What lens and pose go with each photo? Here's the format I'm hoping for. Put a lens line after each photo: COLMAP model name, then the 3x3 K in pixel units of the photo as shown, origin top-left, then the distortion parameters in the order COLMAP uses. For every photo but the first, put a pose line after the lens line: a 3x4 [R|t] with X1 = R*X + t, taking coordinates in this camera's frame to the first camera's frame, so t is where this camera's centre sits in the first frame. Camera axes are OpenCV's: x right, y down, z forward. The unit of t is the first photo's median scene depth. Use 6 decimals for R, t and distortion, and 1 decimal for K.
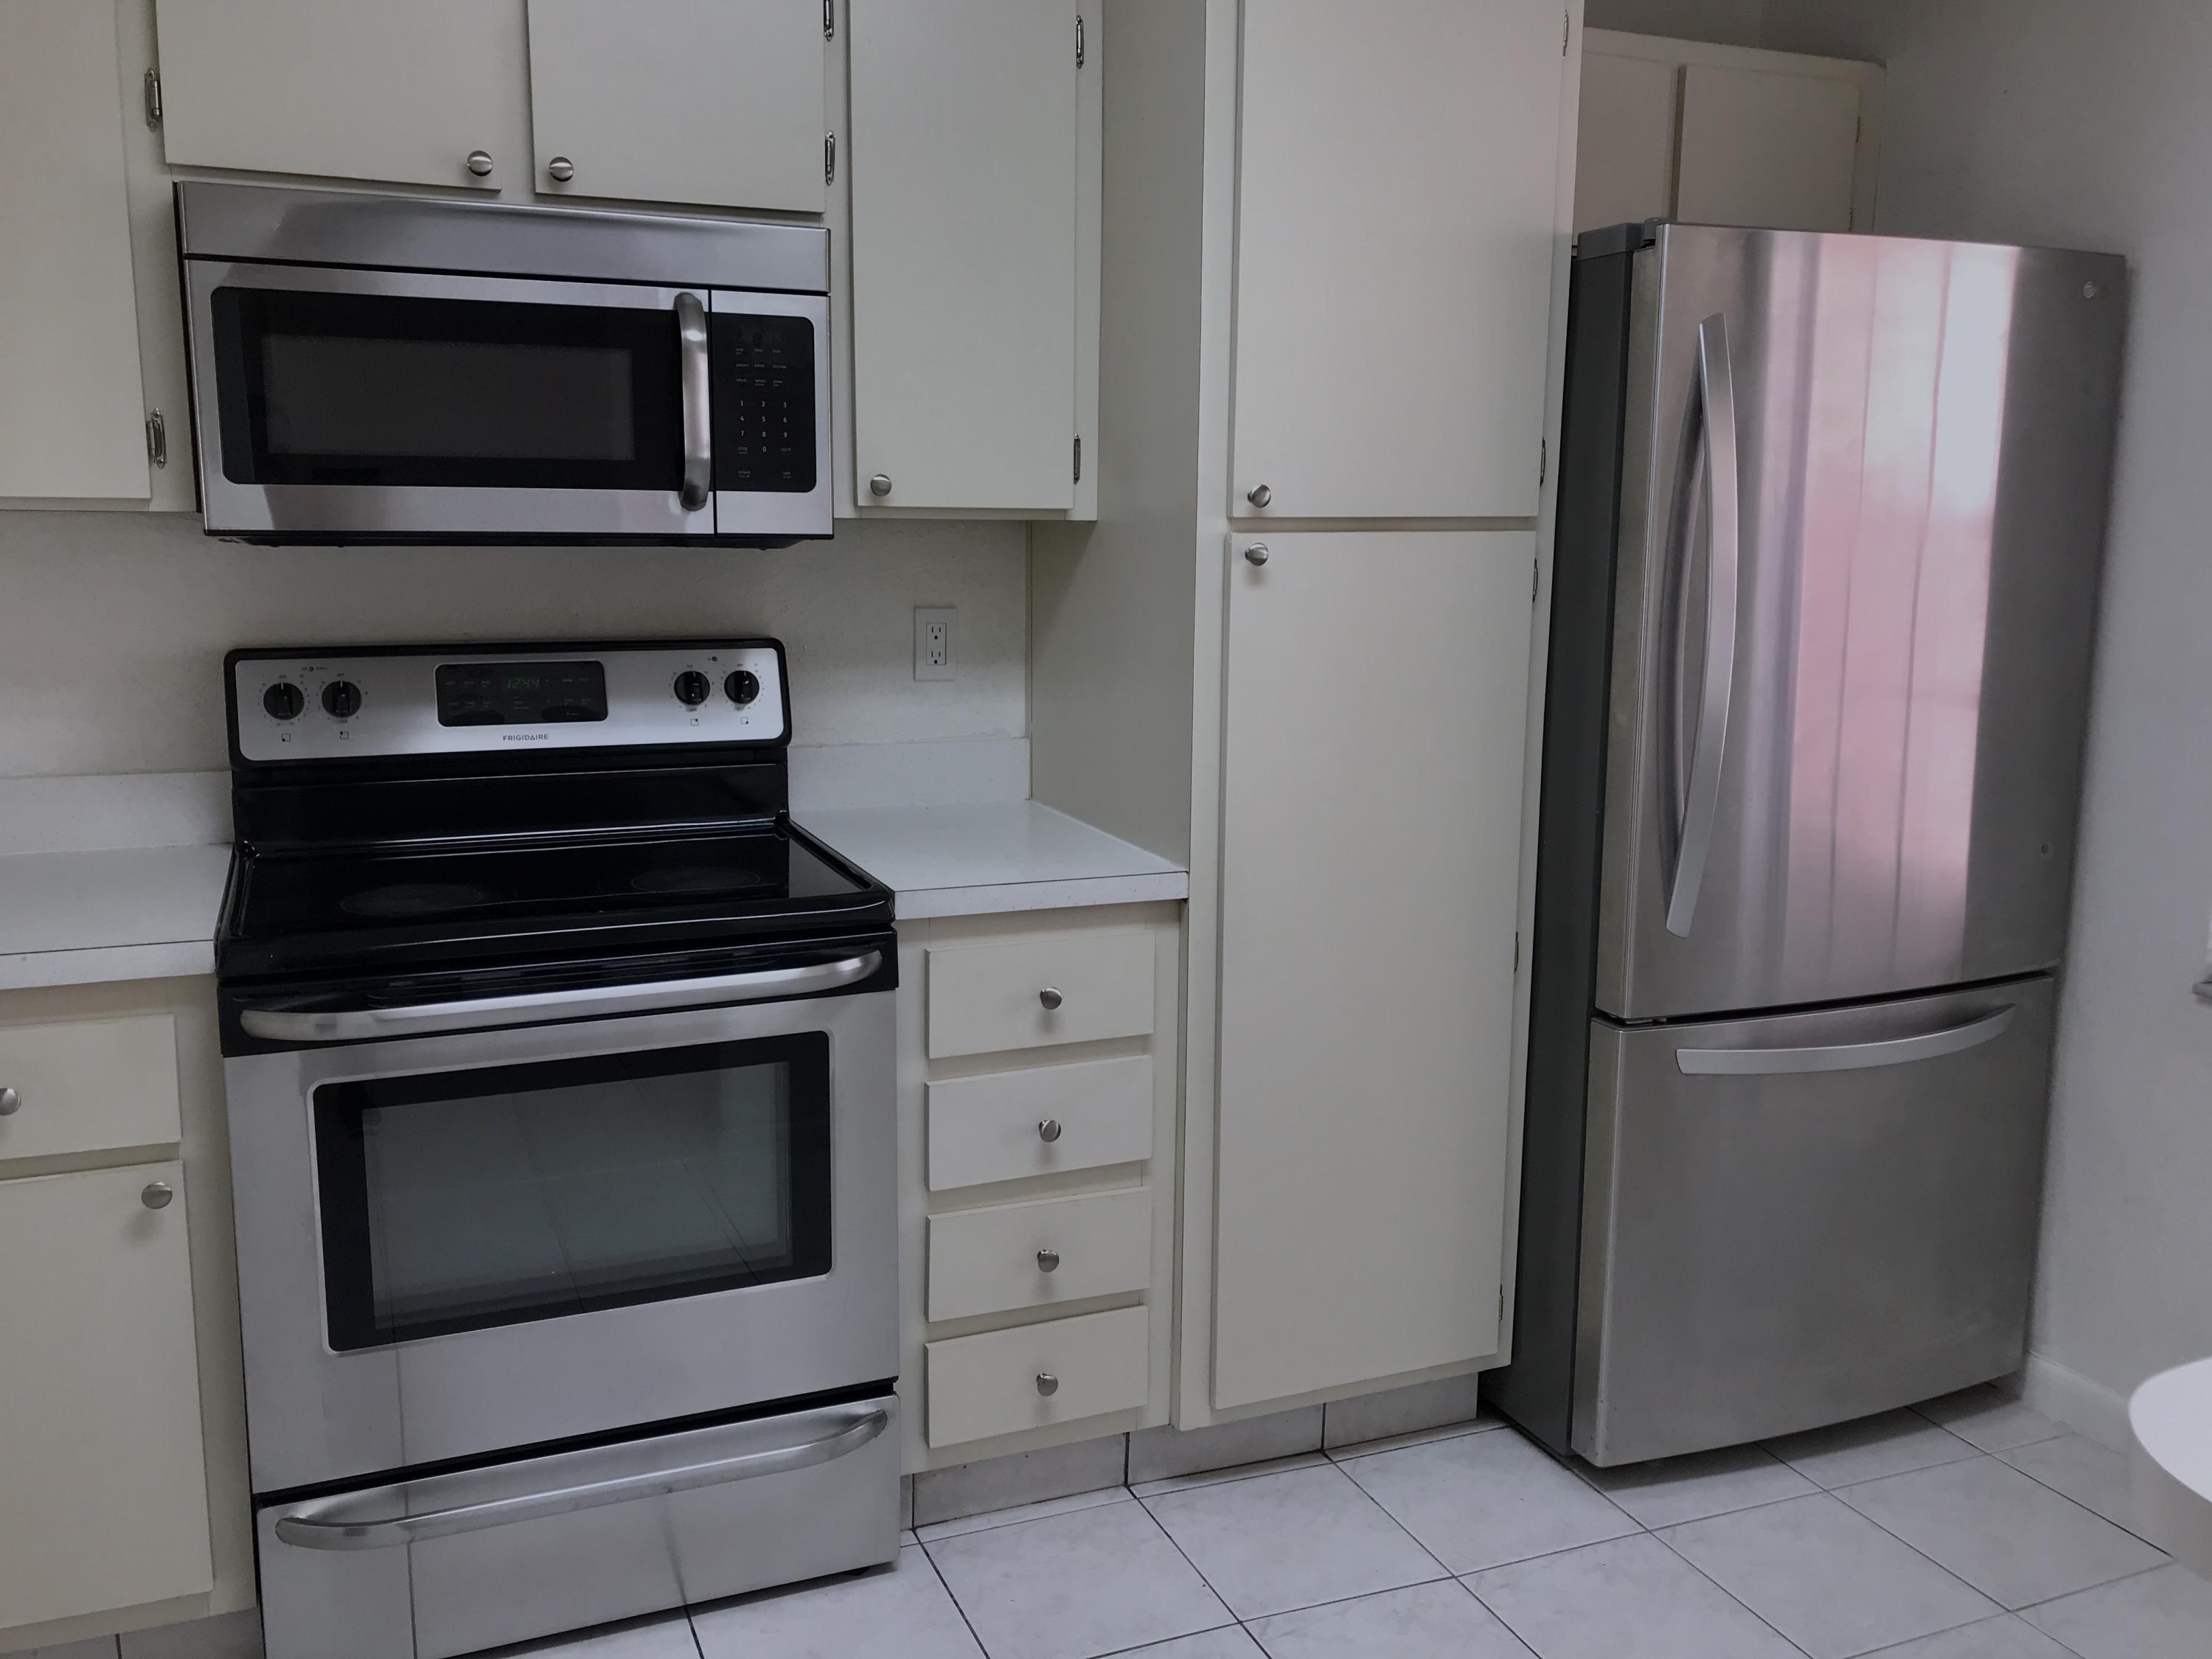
lens RADIAL K [[1822.8, 0, 1099.4], [0, 1822.8, 837.9], [0, 0, 1]] dist [0.027229, -0.008222]
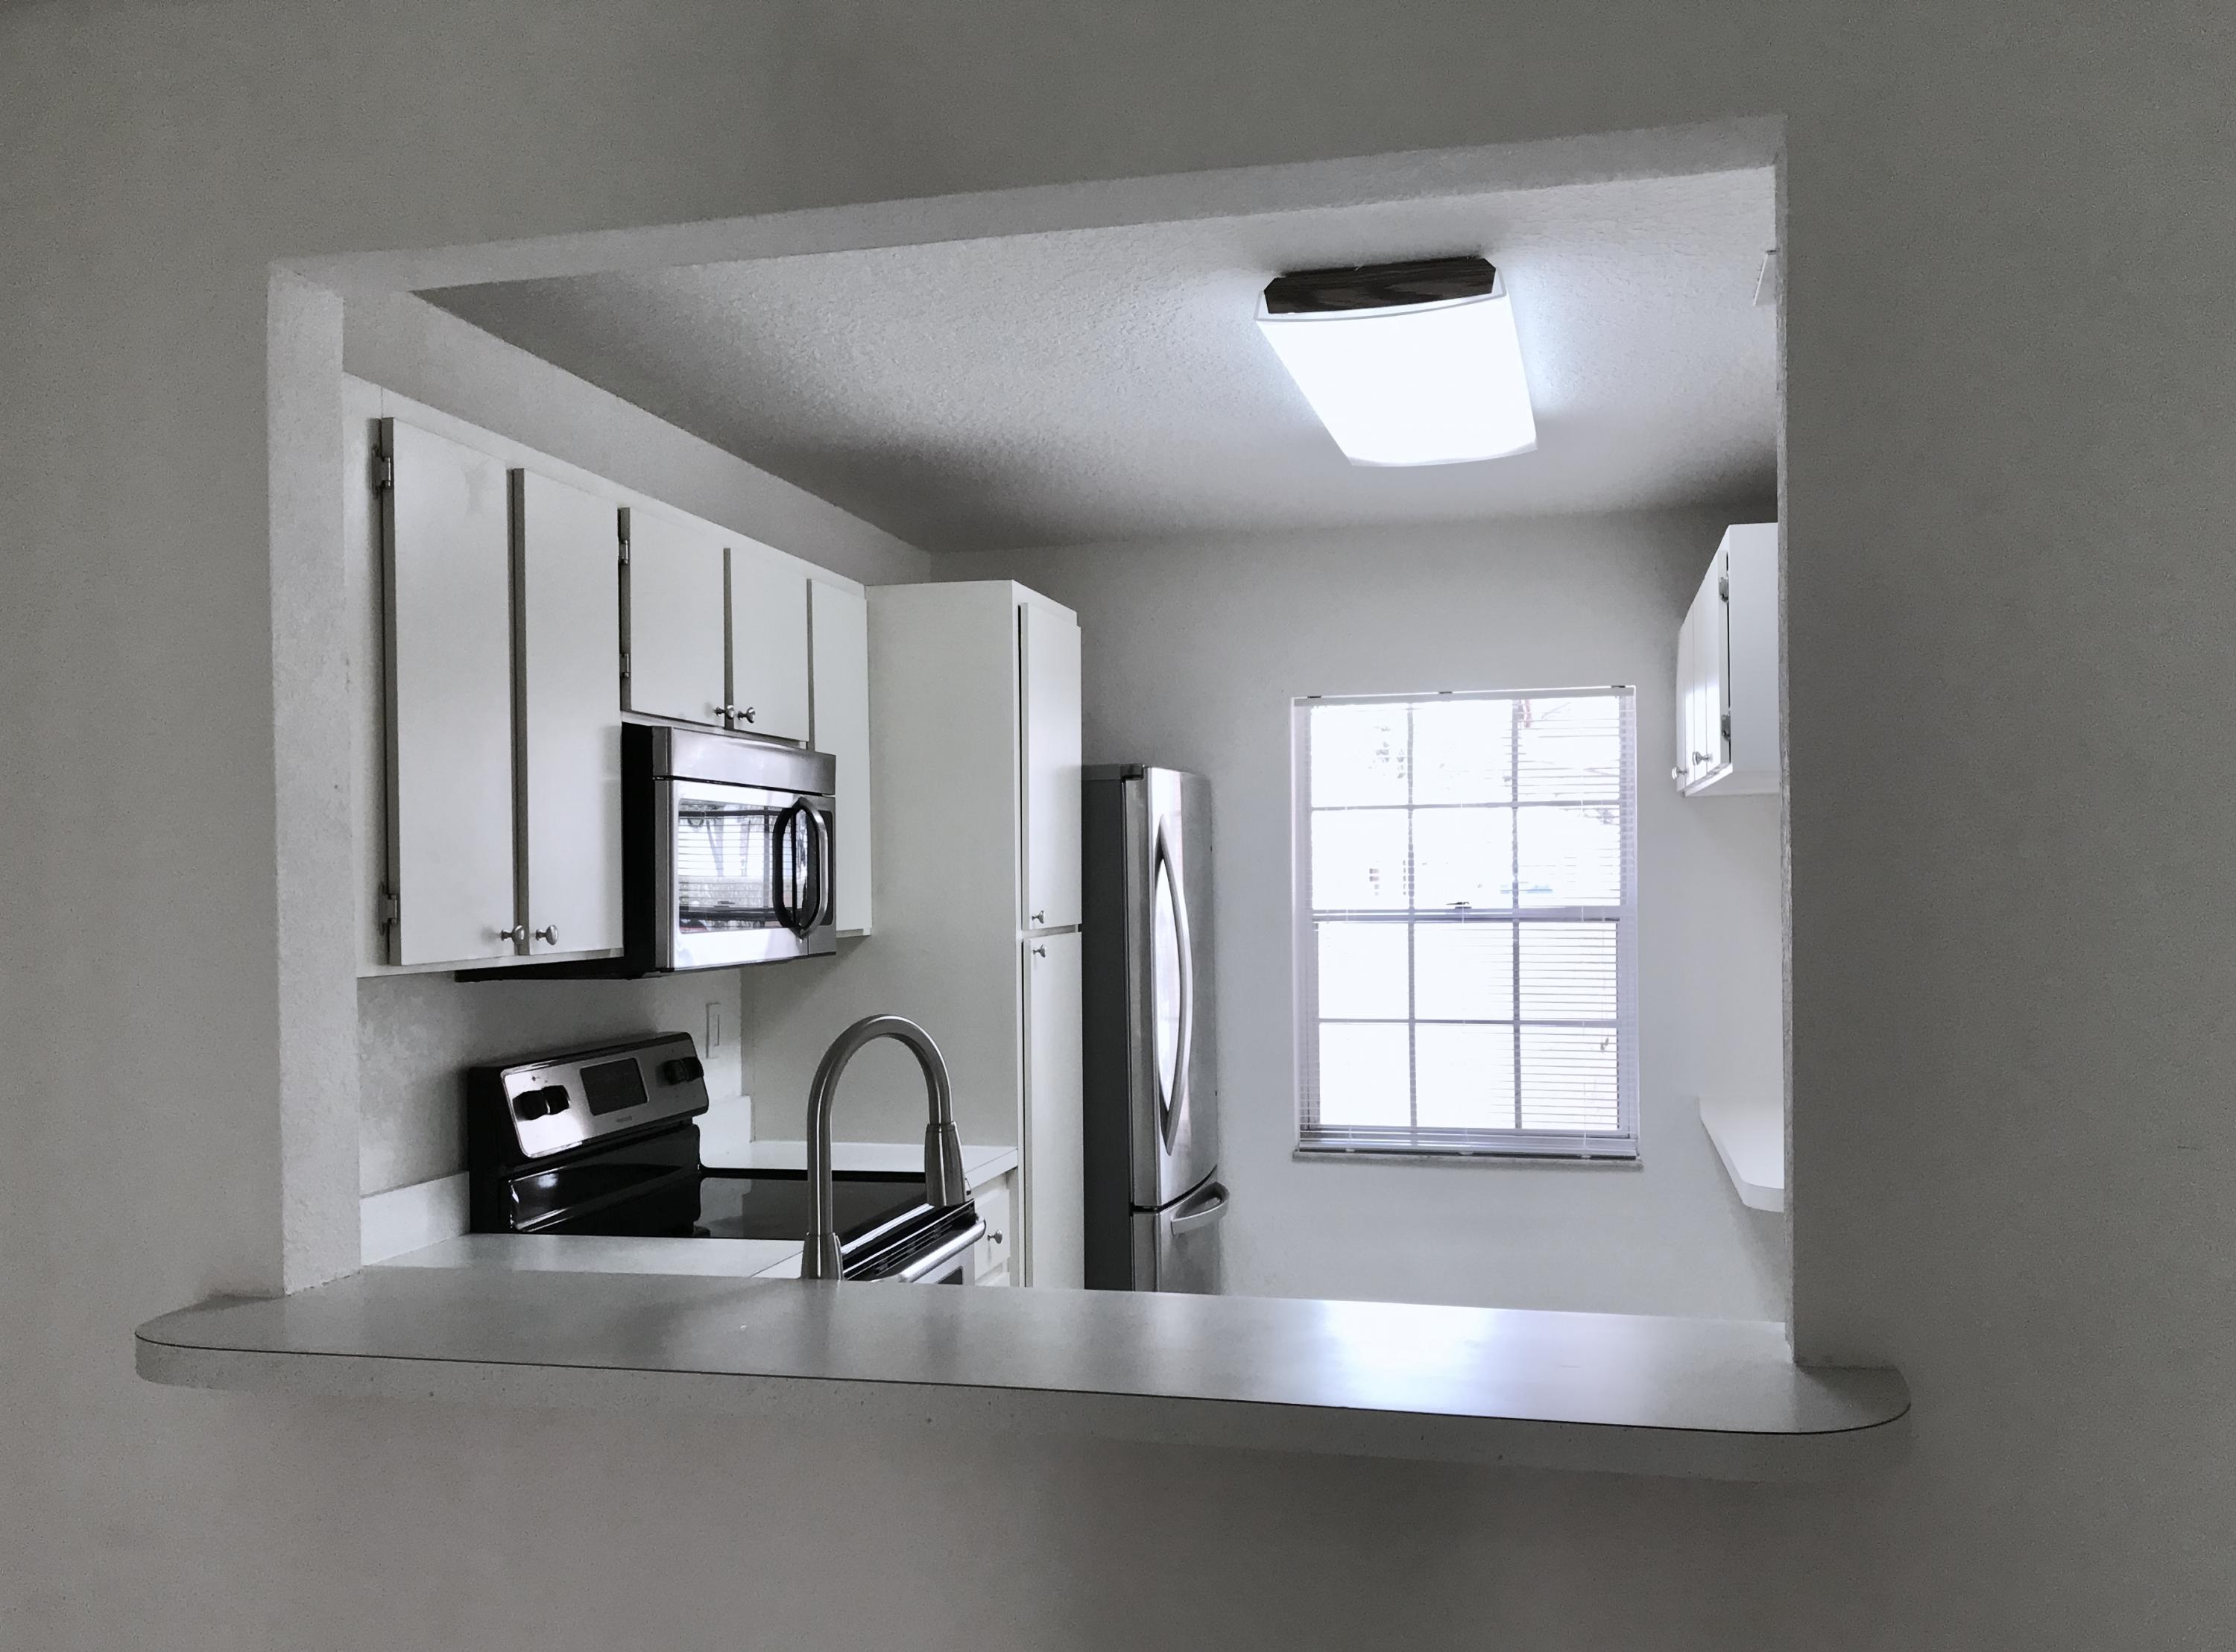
lens RADIAL K [[2029.4, 0, 1049.5], [0, 2029.4, 917.7], [0, 0, 1]] dist [0.076858, 0.000000]
pose [[0.600155, -0.033355, 0.799188, -1.358081], [0.163377, 0.983179, -0.081654, -0.029629], [-0.783021, 0.179574, 0.595509, -0.123836]]
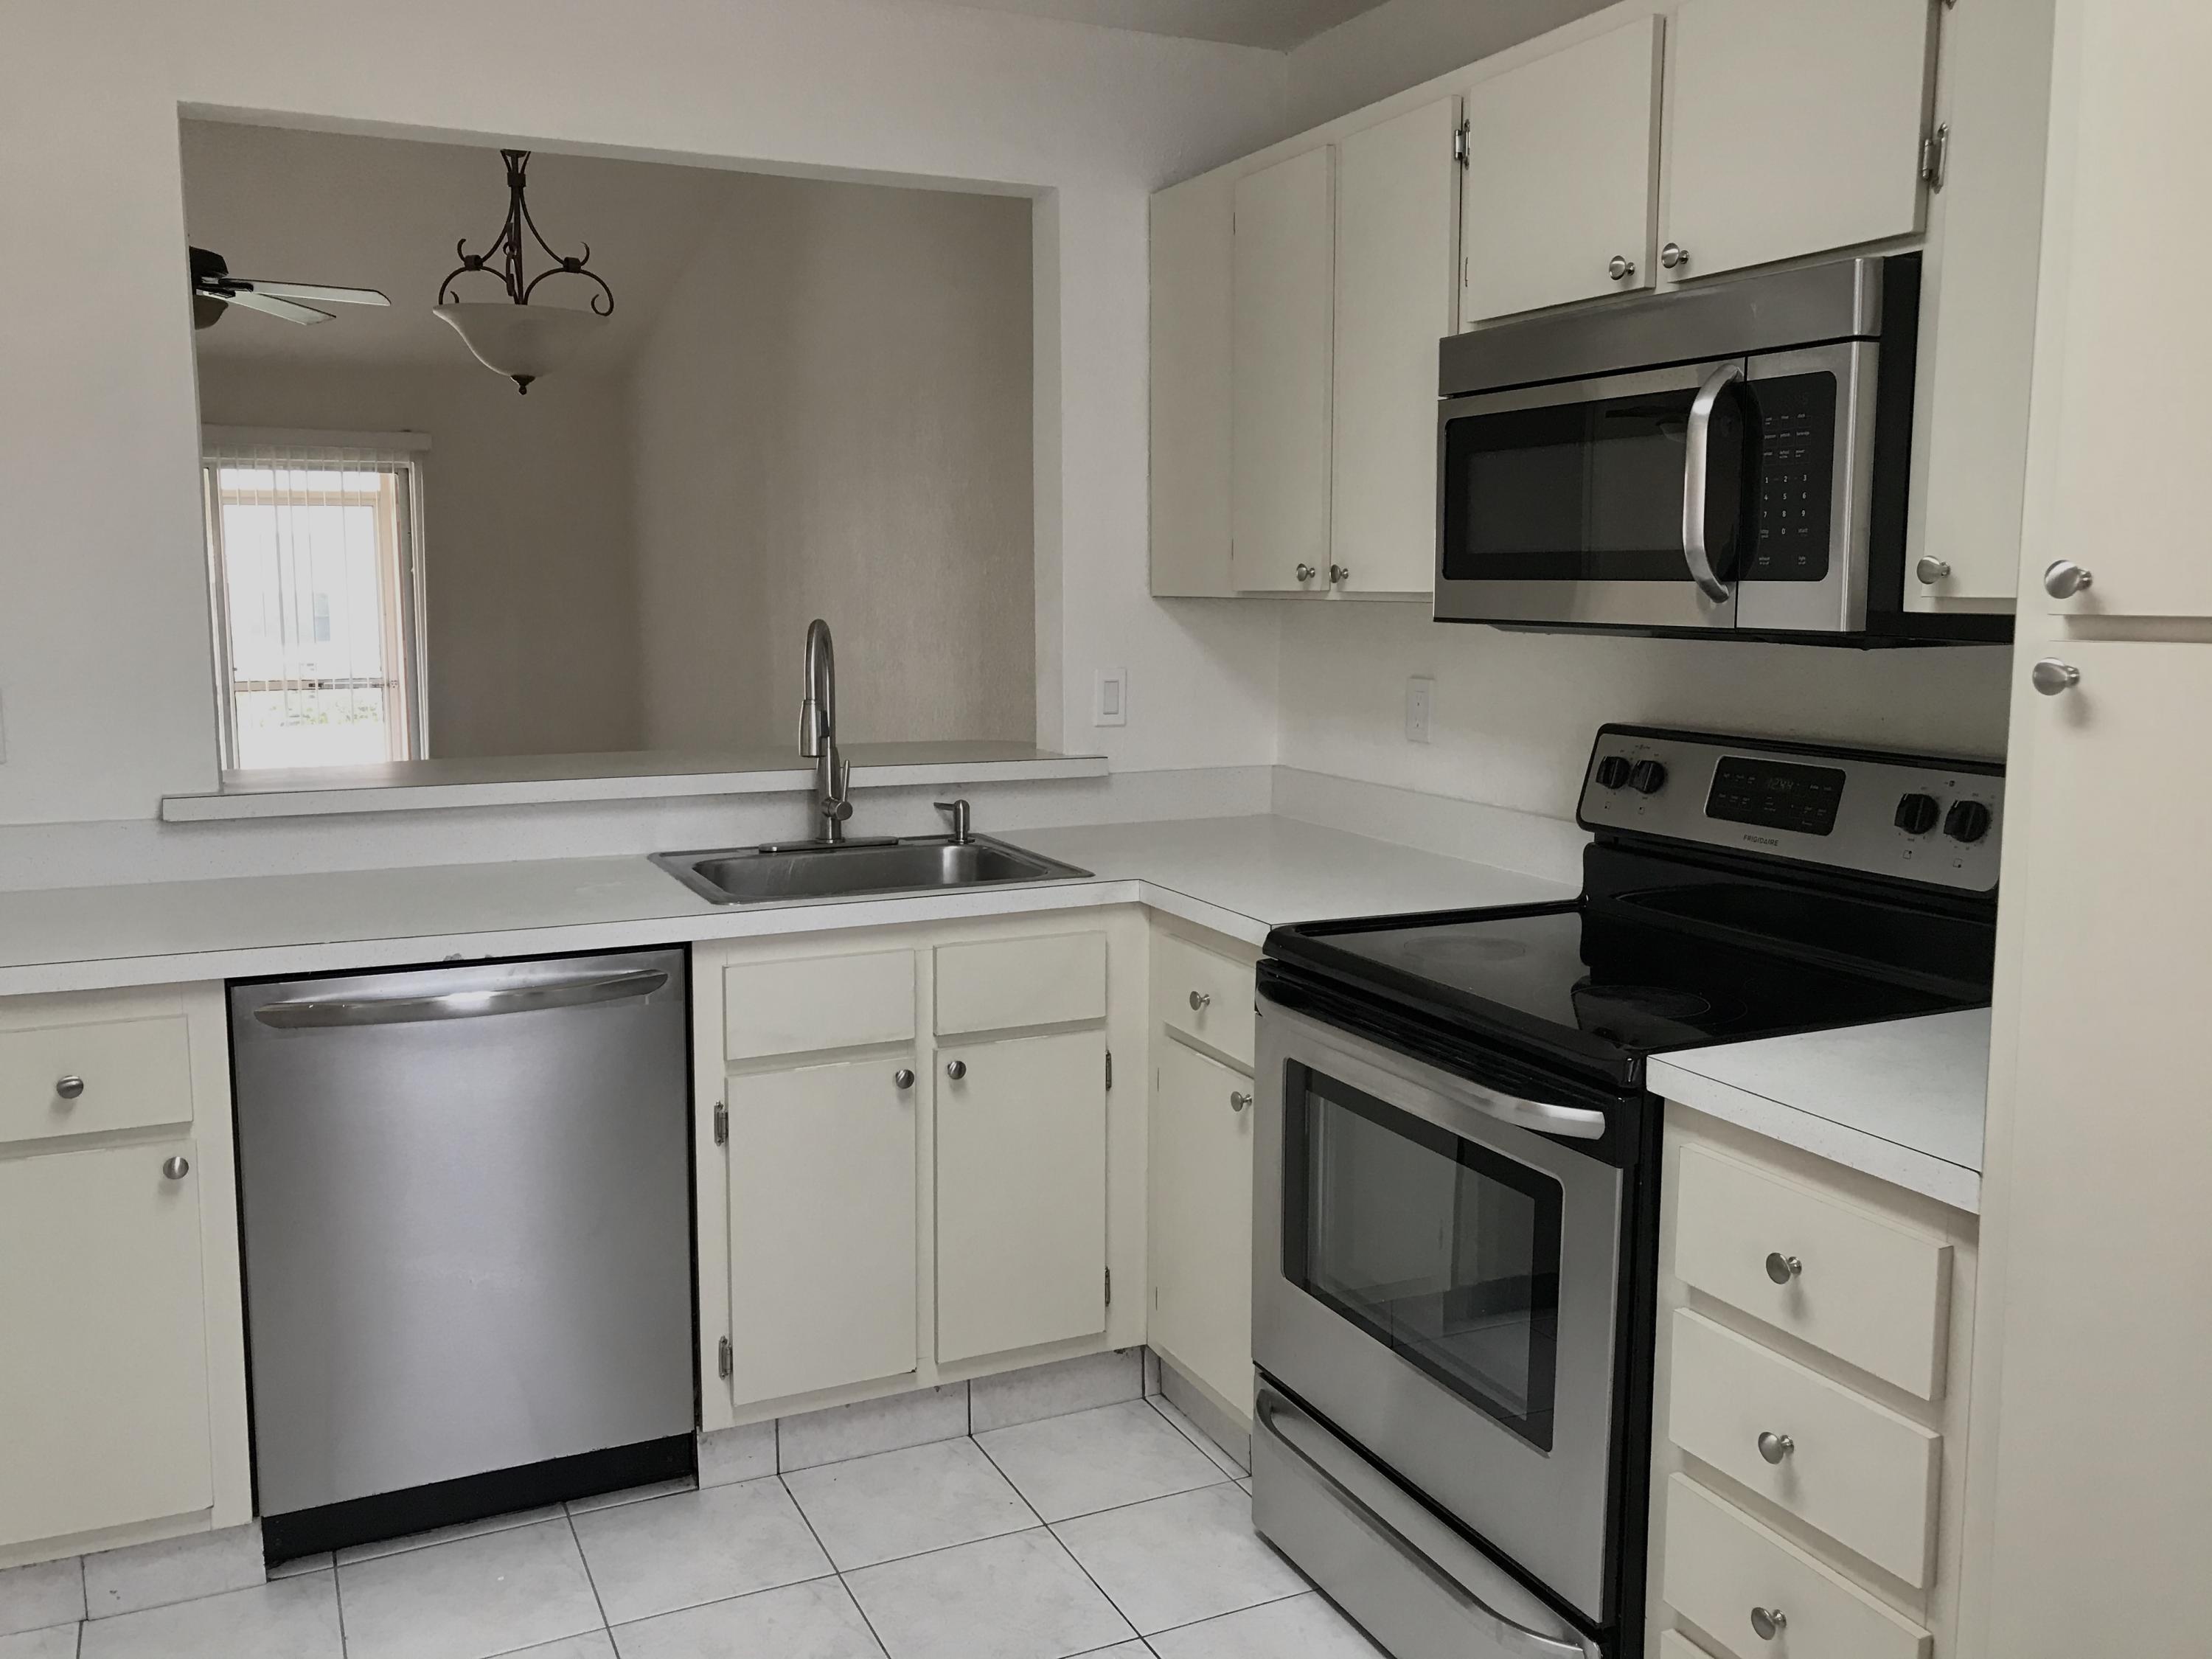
lens RADIAL K [[1822.8, 0, 1108.7], [0, 1822.8, 810.5], [0, 0, 1]] dist [0.027229, -0.008222]
pose [[0.057750, 0.121224, -0.990944, 0.641683], [-0.190704, 0.975662, 0.108241, -0.115020], [0.979947, 0.182726, 0.079462, 0.629658]]
